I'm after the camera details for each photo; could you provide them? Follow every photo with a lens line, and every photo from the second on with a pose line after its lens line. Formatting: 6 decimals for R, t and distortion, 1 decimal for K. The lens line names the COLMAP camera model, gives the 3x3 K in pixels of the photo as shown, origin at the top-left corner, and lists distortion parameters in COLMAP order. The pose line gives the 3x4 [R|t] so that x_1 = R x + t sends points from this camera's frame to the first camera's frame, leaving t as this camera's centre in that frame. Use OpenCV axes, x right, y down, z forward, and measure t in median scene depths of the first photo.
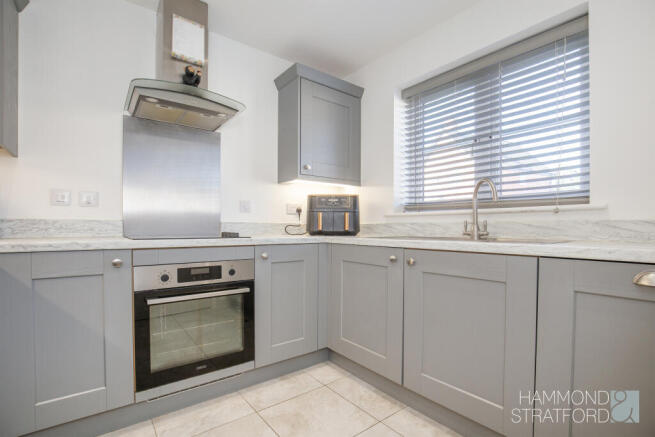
lens RADIAL K [[314.3, 0, 326.2], [0, 314.3, 234.1], [0, 0, 1]] dist [-0.014184, -0.000364]
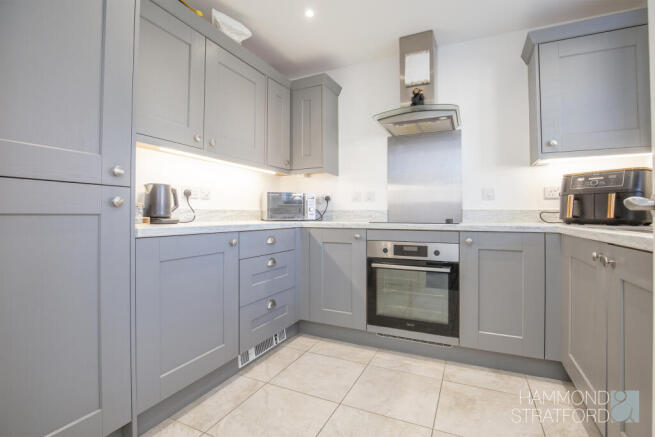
lens RADIAL K [[311.6, 0, 327.5], [0, 311.6, 212.2], [0, 0, 1]] dist [-0.001064, -0.000150]
pose [[0.460682, -0.009866, -0.887511, 0.515117], [-0.016682, 0.999665, -0.019771, -0.000297], [0.887409, 0.023914, 0.460363, 0.098863]]
